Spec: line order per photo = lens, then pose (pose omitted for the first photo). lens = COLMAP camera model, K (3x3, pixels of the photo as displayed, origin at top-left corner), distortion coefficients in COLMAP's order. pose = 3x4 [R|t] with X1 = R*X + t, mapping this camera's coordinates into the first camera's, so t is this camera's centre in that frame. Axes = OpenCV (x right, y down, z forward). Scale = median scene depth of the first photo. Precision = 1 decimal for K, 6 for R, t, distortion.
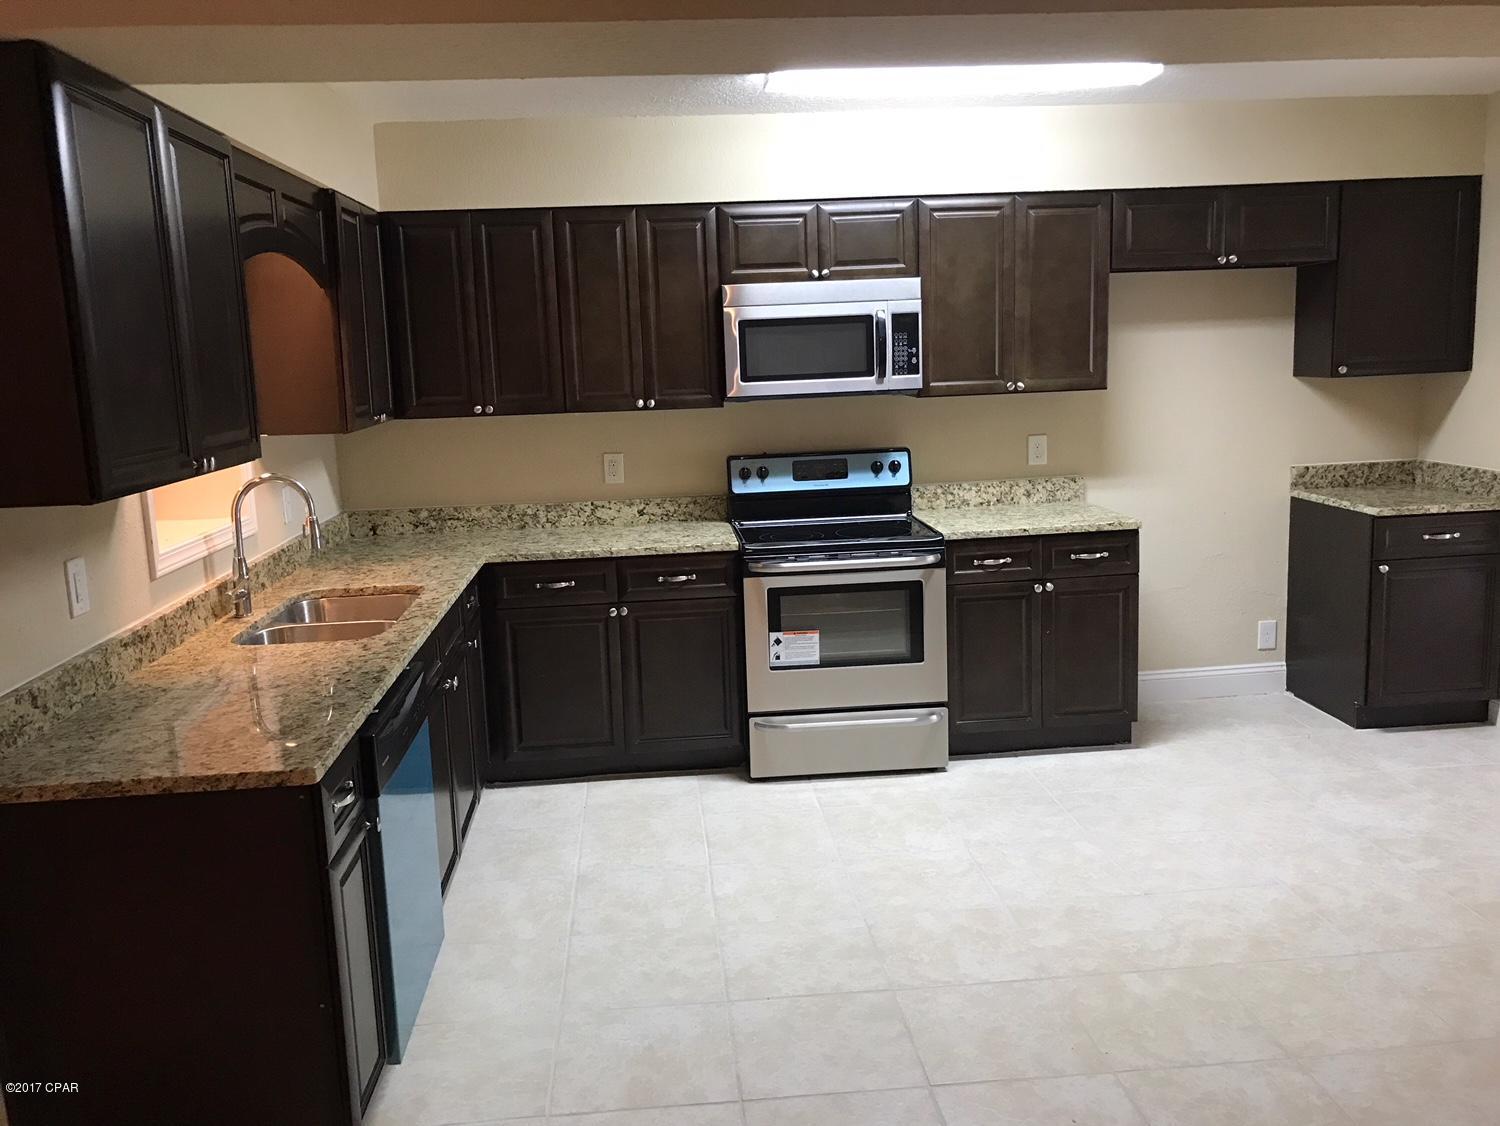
lens RADIAL K [[1253.4, 0, 757.7], [0, 1253.4, 554.2], [0, 0, 1]] dist [0.031680, -0.046097]
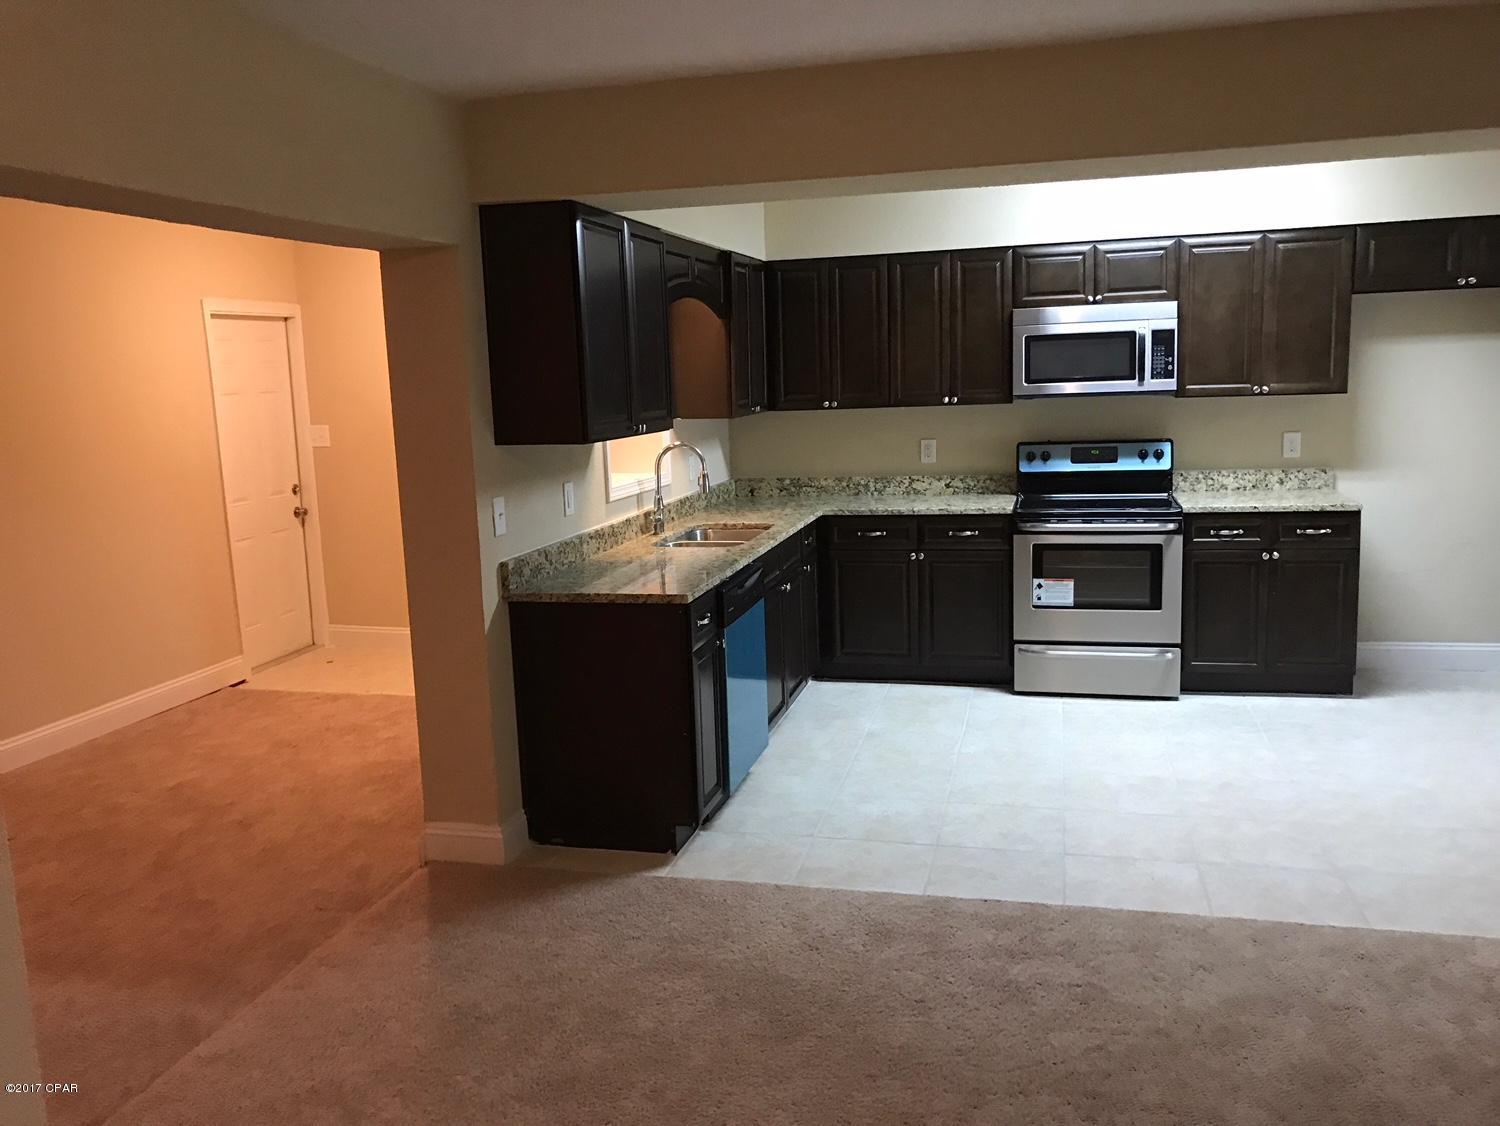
lens RADIAL K [[1253.4, 0, 745.7], [0, 1253.4, 566.6], [0, 0, 1]] dist [0.031680, -0.046097]
pose [[0.944995, 0.053218, -0.322725, 0.147584], [-0.051983, 0.998570, 0.012450, 0.050272], [0.322926, 0.005011, 0.946411, -0.325557]]
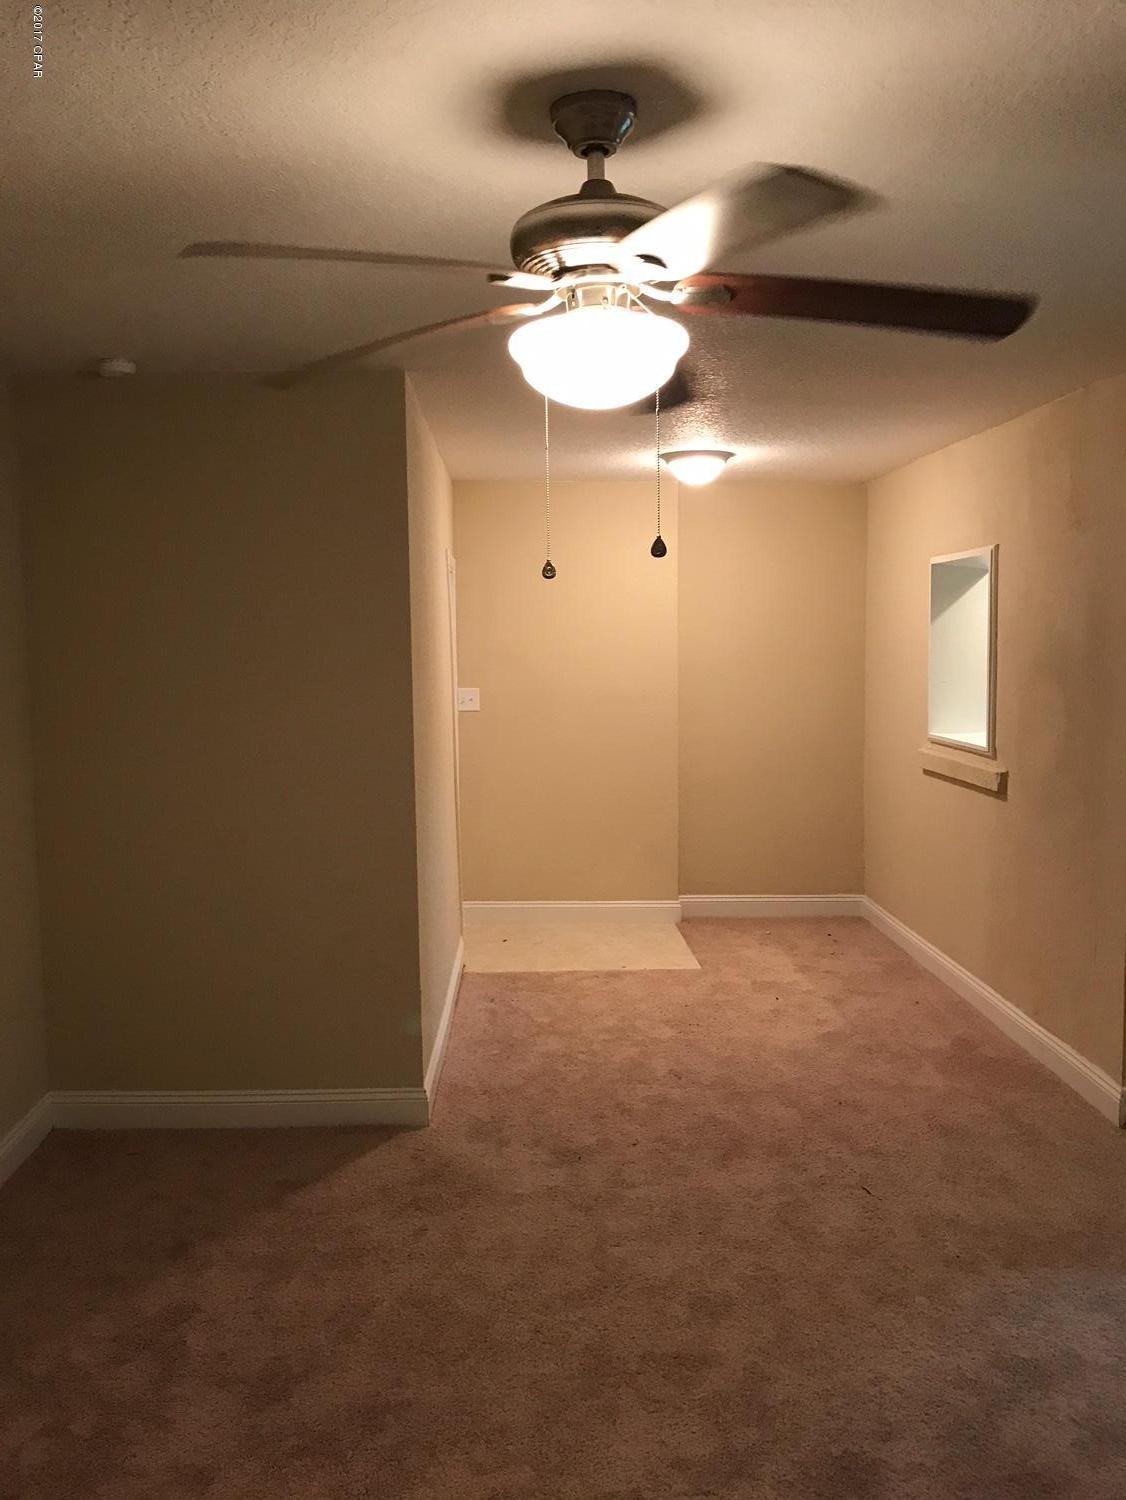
lens RADIAL K [[1253.4, 0, 565.2], [0, 1253.4, 741.0], [0, 0, 1]] dist [0.031680, -0.046097]
pose [[0.998057, 0.018621, -0.059460, -0.709728], [-0.023150, 0.996808, -0.076409, 0.095377], [0.057847, 0.077637, 0.995302, -0.471626]]
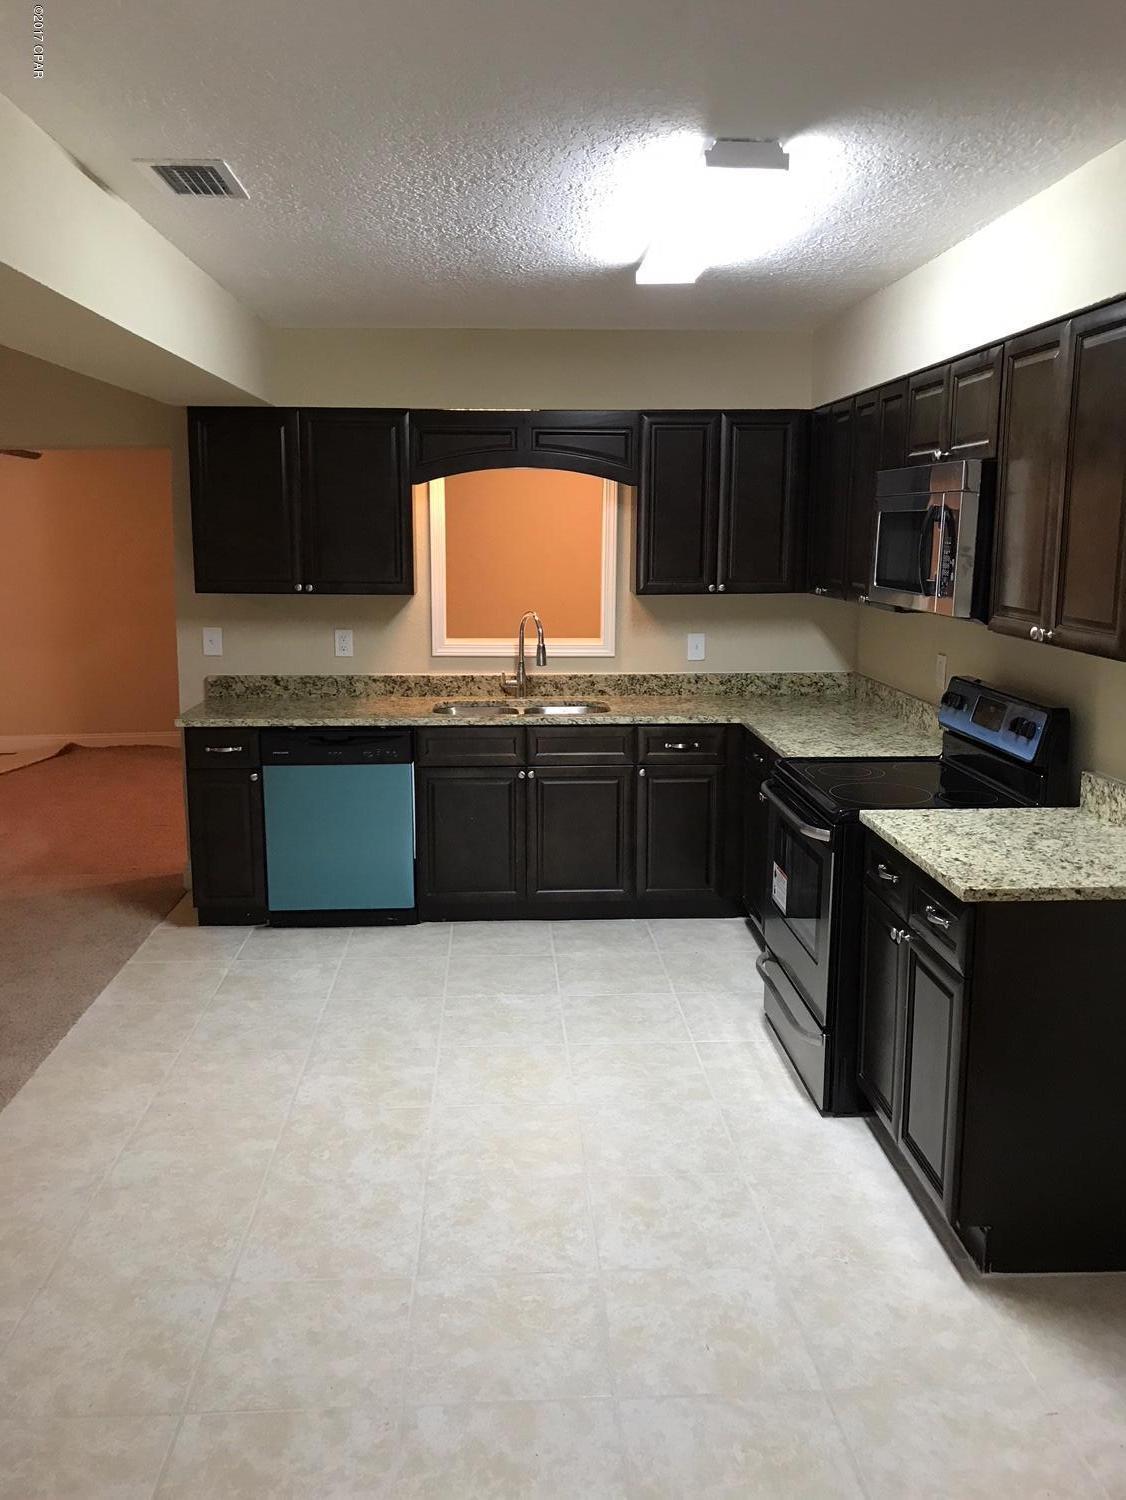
lens RADIAL K [[1253.4, 0, 556.0], [0, 1253.4, 747.0], [0, 0, 1]] dist [0.031680, -0.046097]
pose [[-0.055381, 0.214636, -0.975123, 0.895456], [-0.163263, 0.961530, 0.220917, -0.194519], [0.985027, 0.171436, -0.018208, 0.848352]]
